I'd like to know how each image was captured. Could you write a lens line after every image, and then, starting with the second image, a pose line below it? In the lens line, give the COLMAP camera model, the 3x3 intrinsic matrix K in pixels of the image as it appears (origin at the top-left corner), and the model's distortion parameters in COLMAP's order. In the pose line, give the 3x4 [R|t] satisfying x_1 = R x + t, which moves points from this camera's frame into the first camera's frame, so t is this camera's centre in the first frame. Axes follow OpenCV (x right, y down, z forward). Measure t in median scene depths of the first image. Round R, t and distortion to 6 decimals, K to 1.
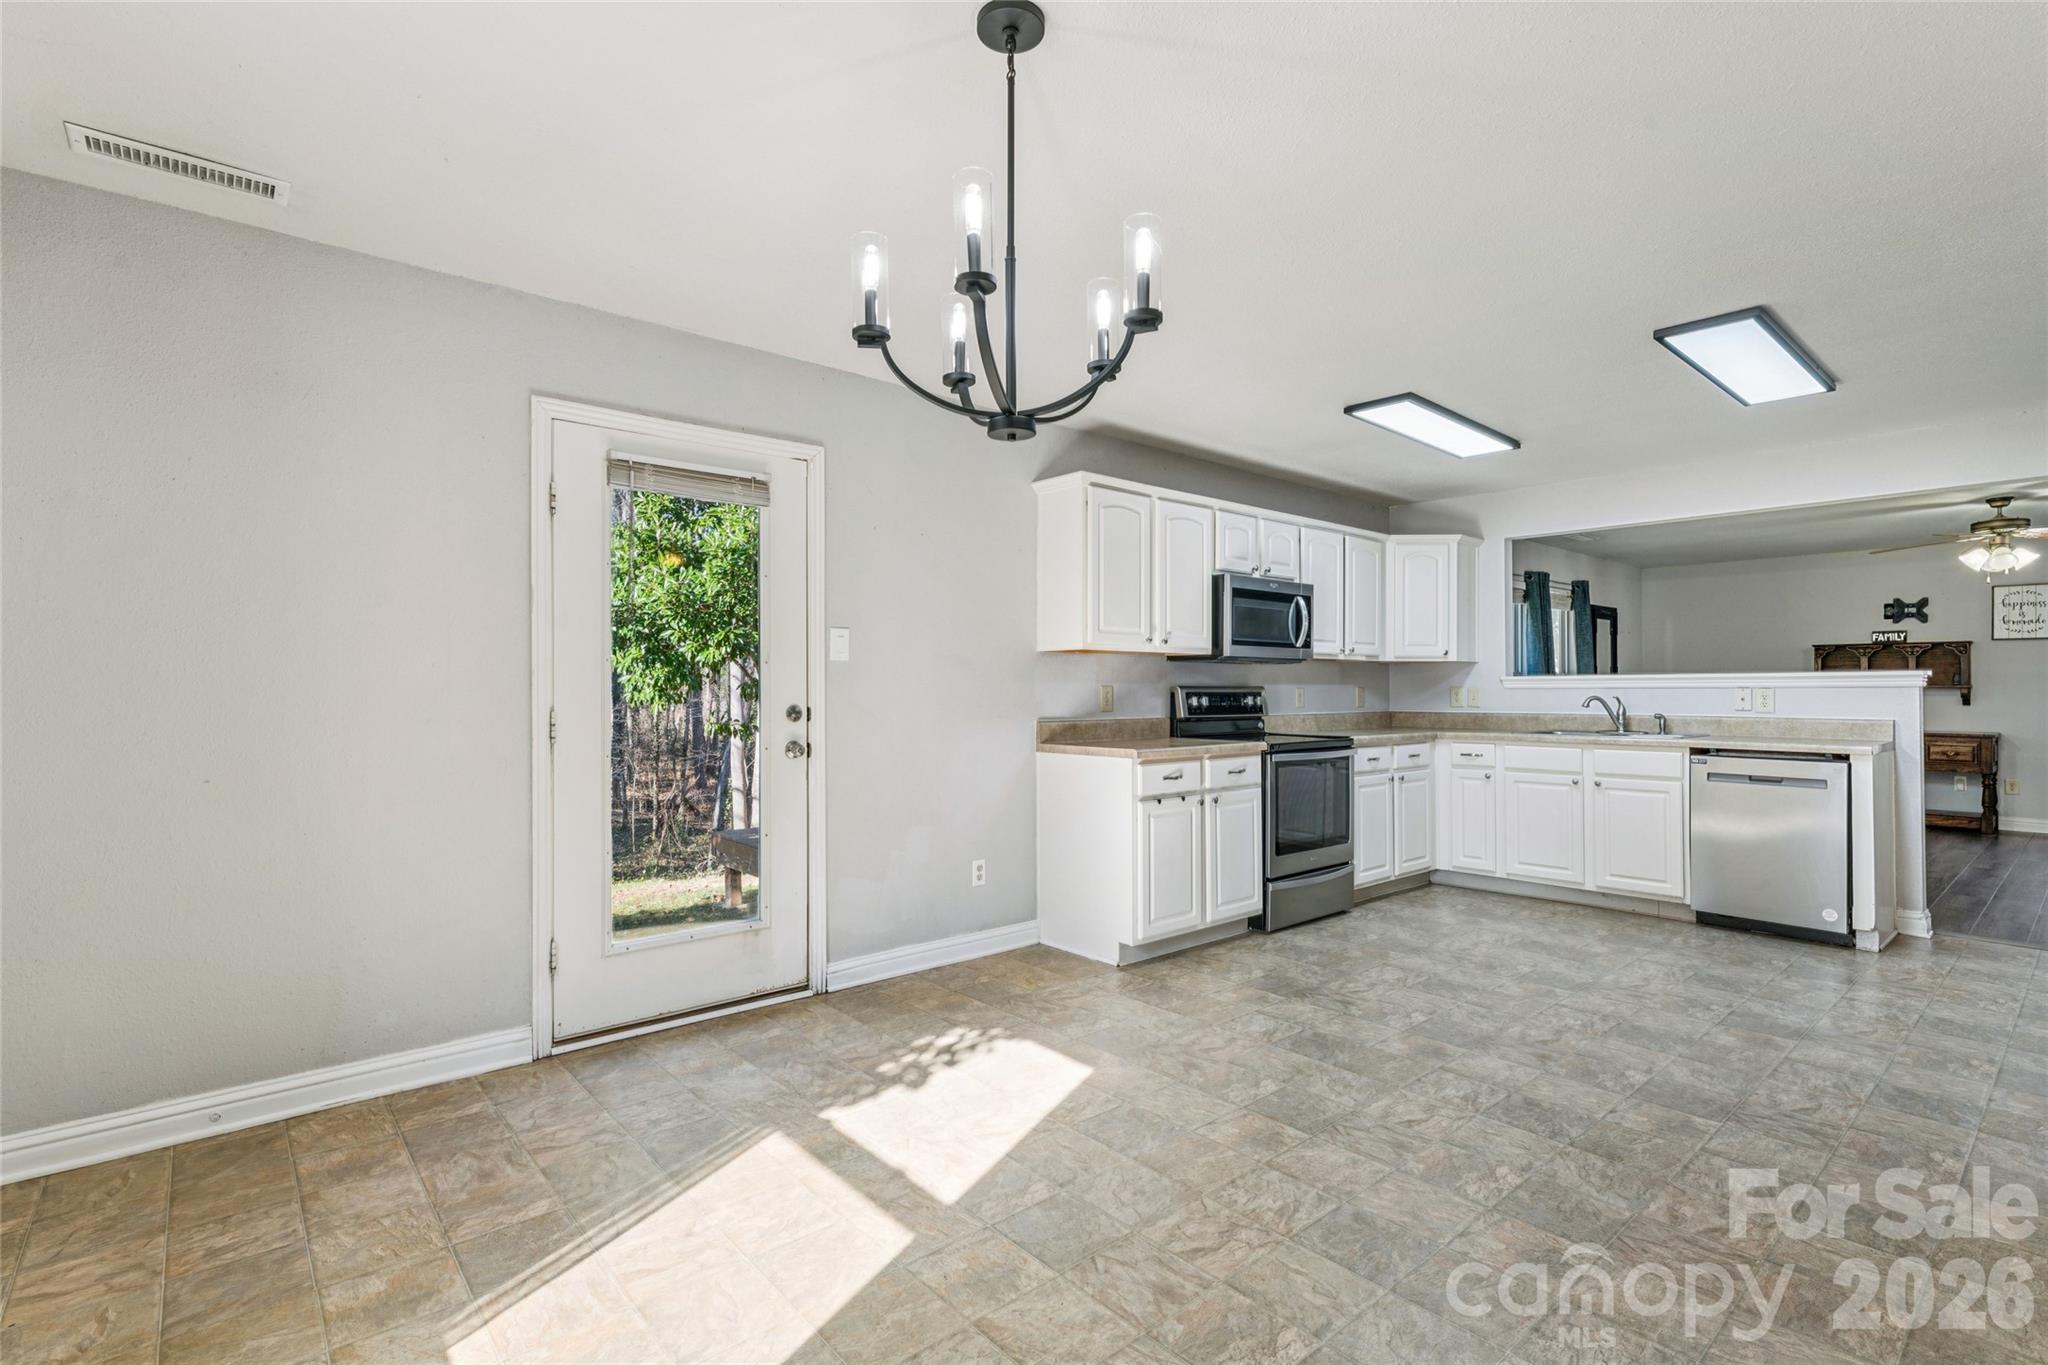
lens RADIAL K [[955.2, 0, 1027.2], [0, 955.2, 677.7], [0, 0, 1]] dist [-0.000105, -0.000202]
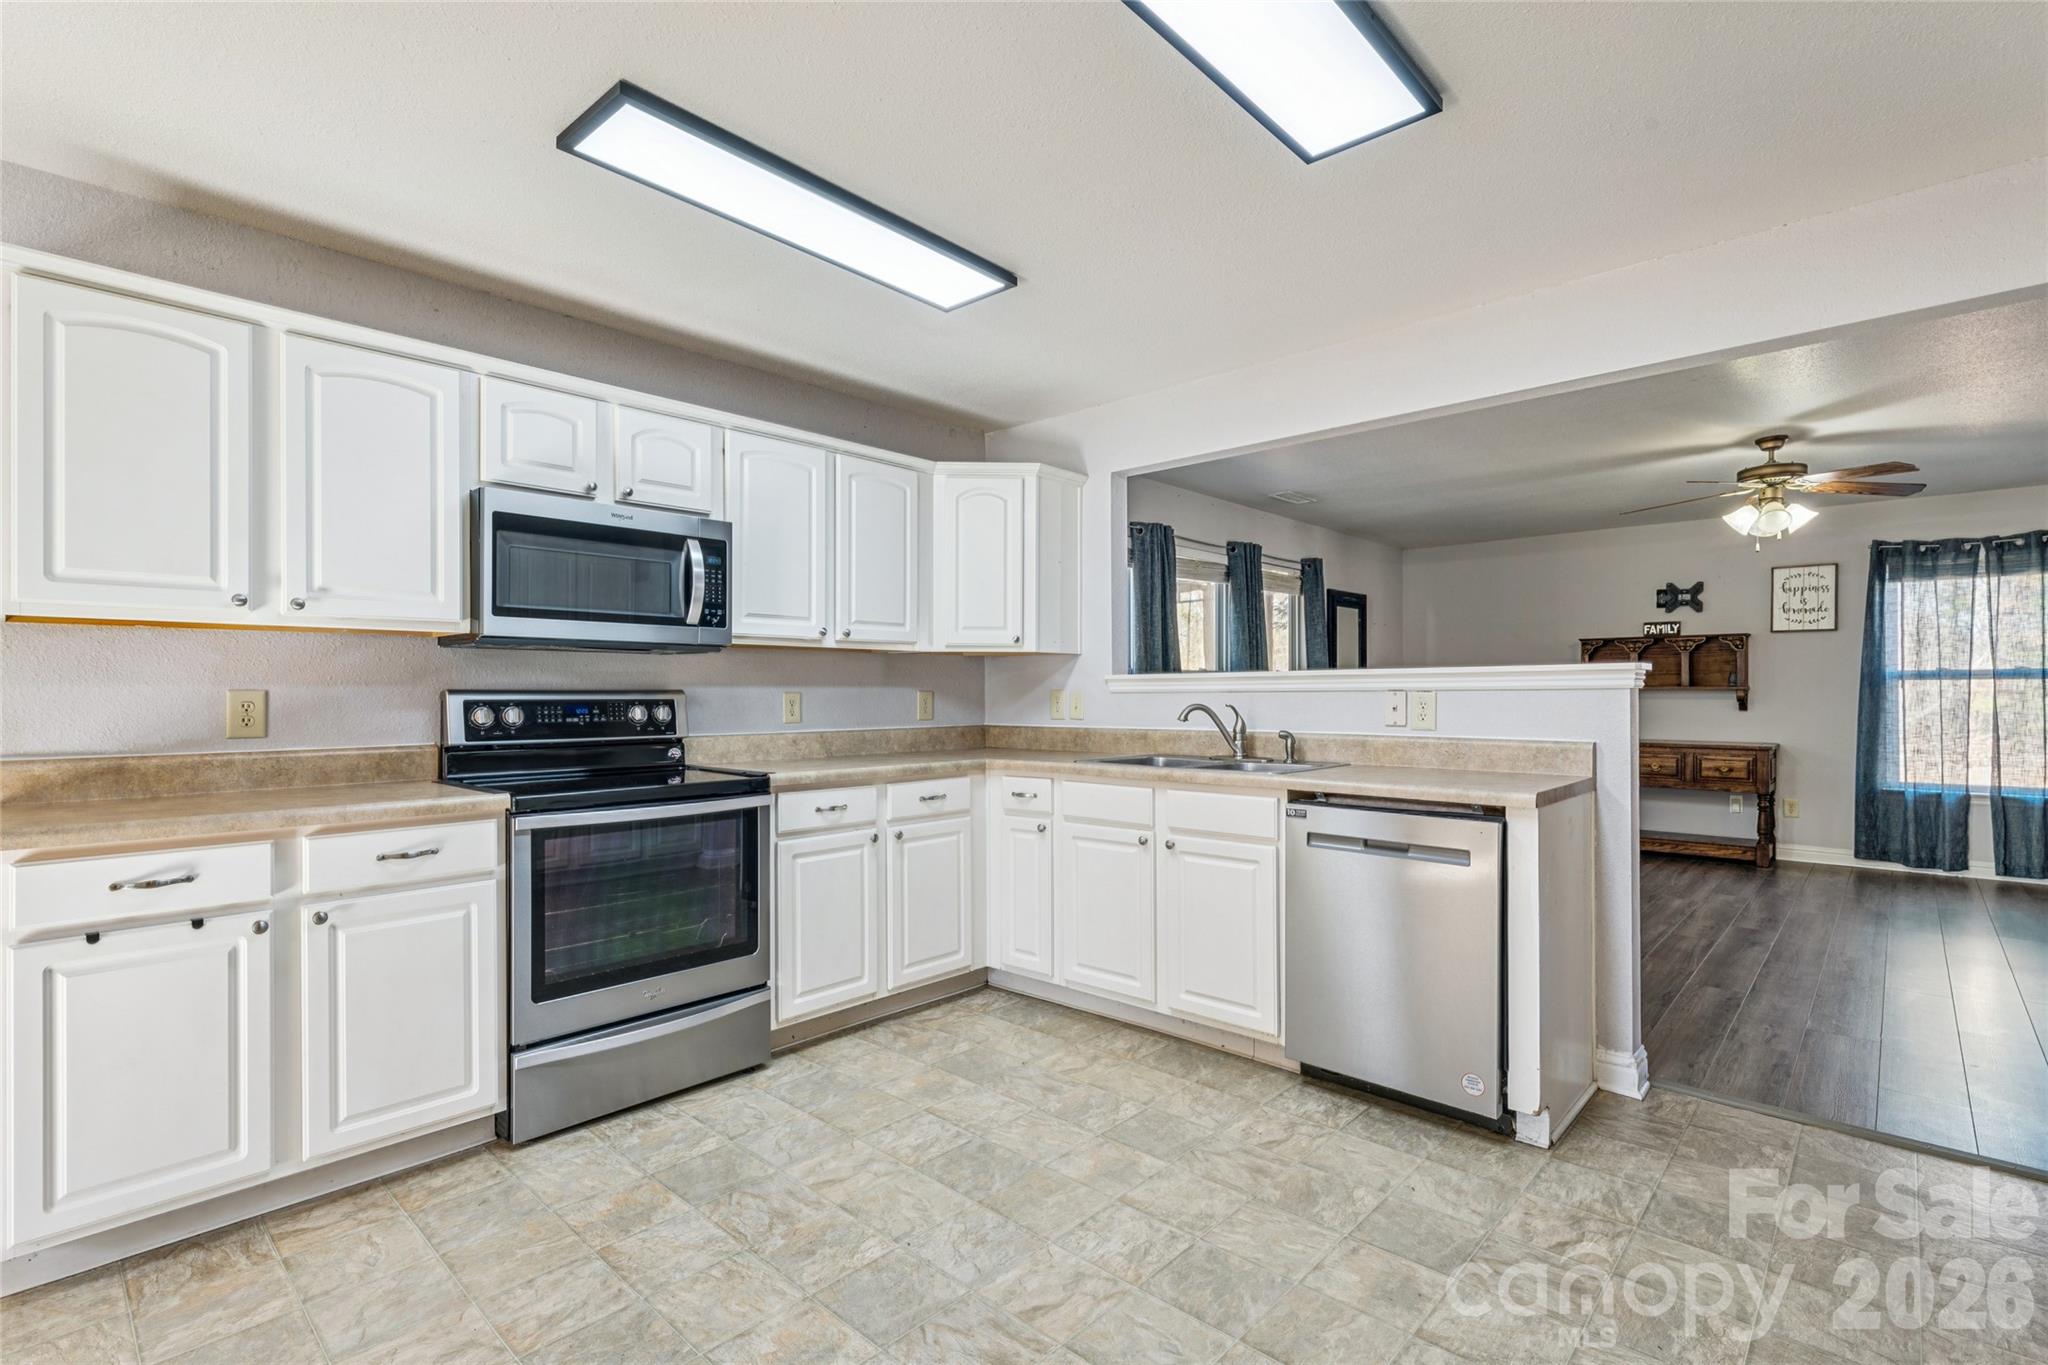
lens RADIAL K [[946.4, 0, 1028.5], [0, 946.4, 690.4], [0, 0, 1]] dist [0.000145, -0.000313]
pose [[0.993933, -0.002283, 0.109962, 0.550523], [0.001181, 0.999948, 0.010084, 0.004354], [-0.109979, -0.009893, 0.993885, 0.499204]]
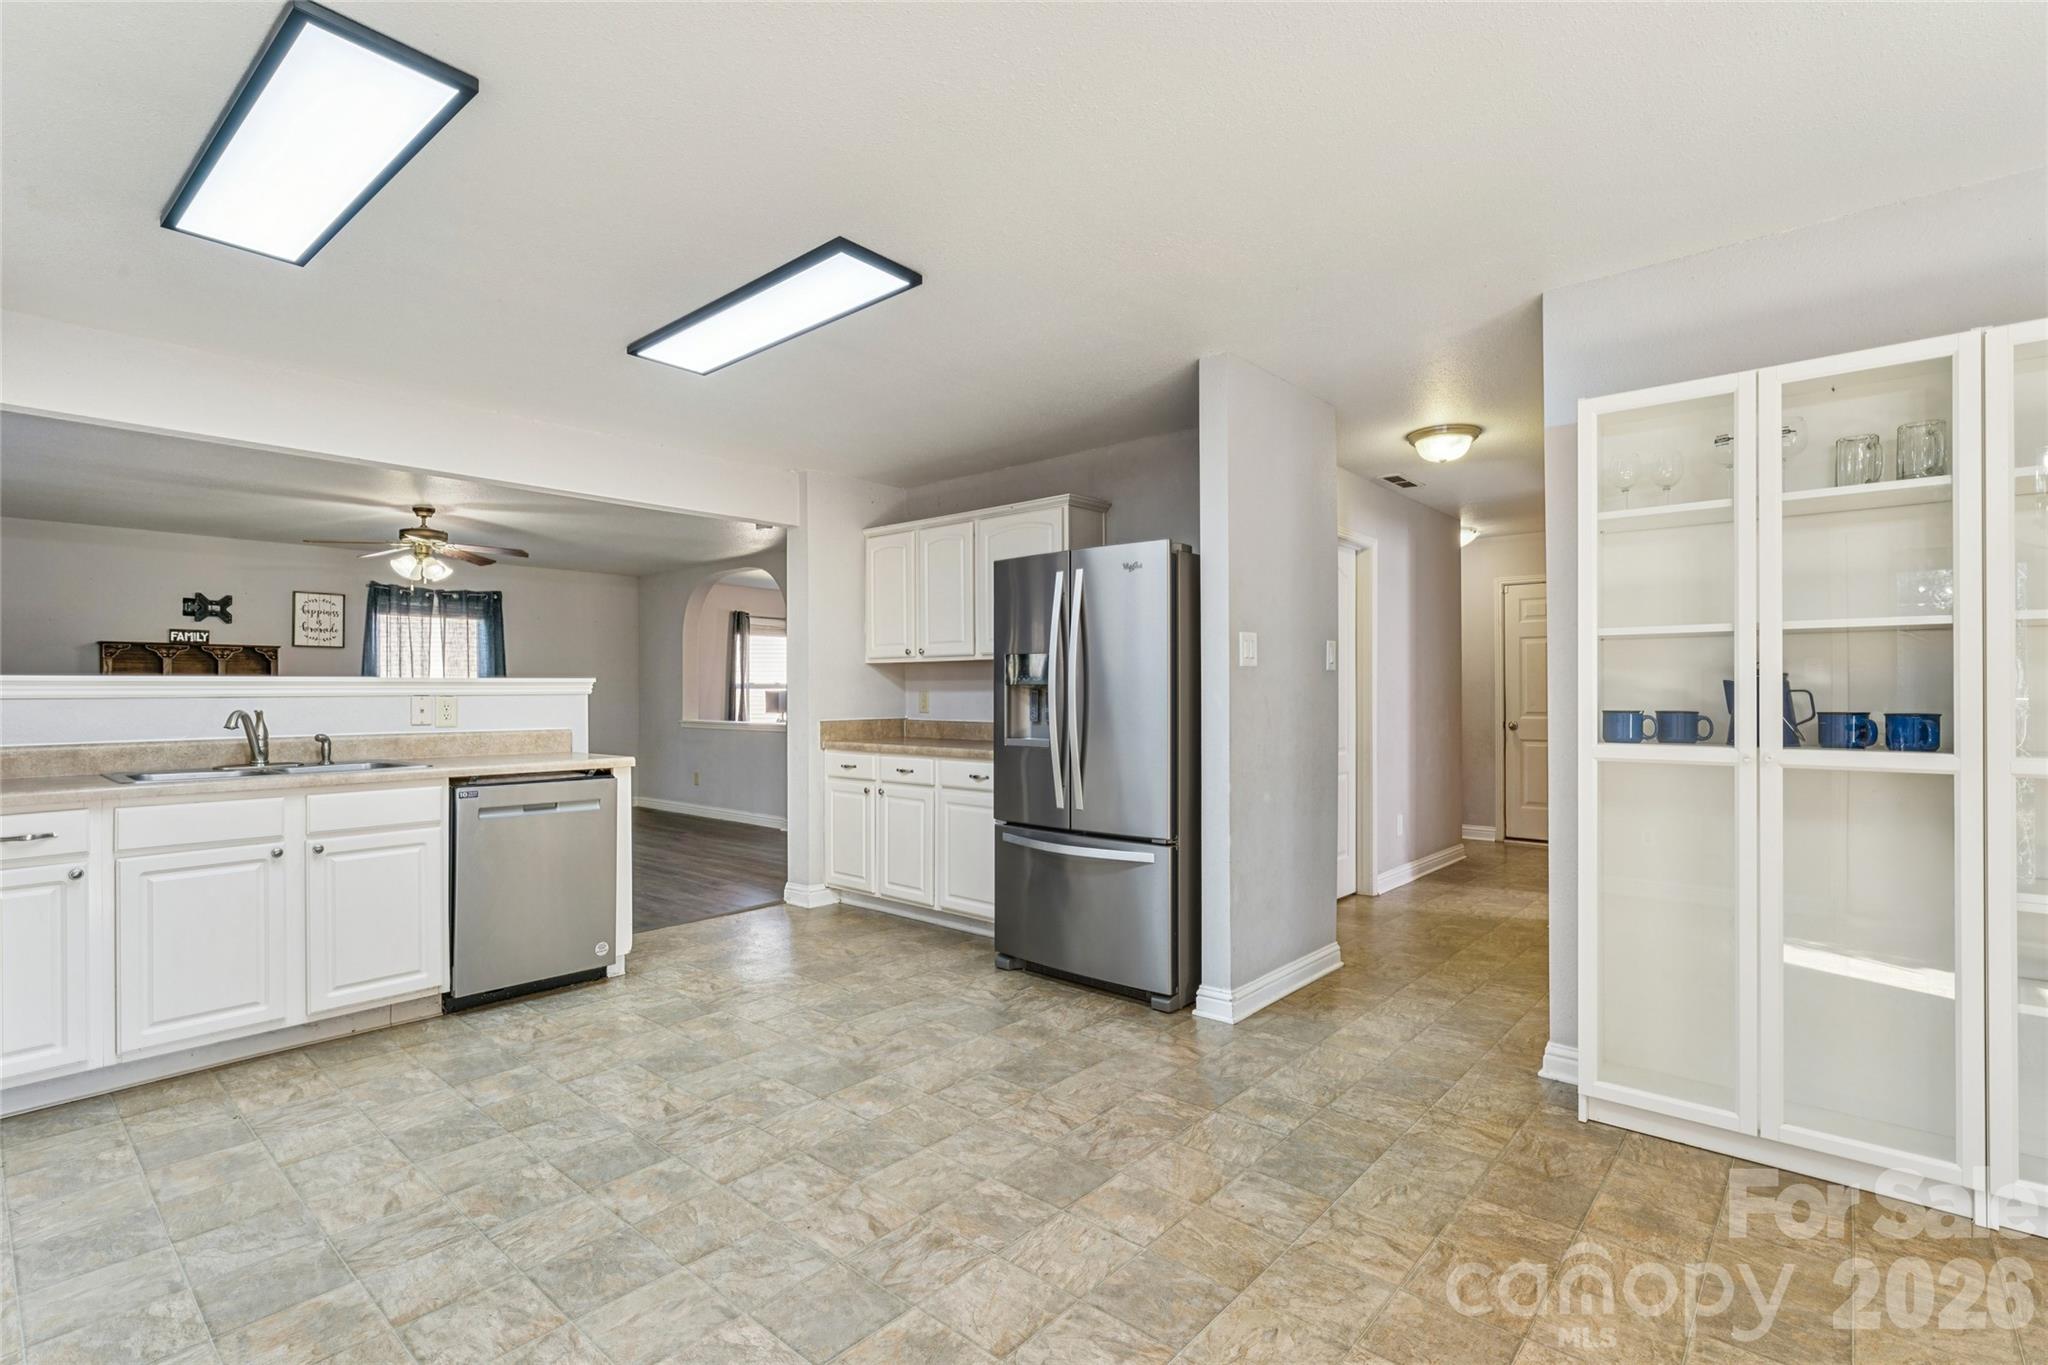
lens RADIAL K [[945.4, 0, 1018.4], [0, 945.4, 688.0], [0, 0, 1]] dist [-0.000513, -0.000157]
pose [[-0.135571, 0.005028, 0.990755, -0.101449], [-0.008633, 0.999943, -0.006256, 0.005902], [-0.990730, -0.009401, -0.135520, 0.791612]]
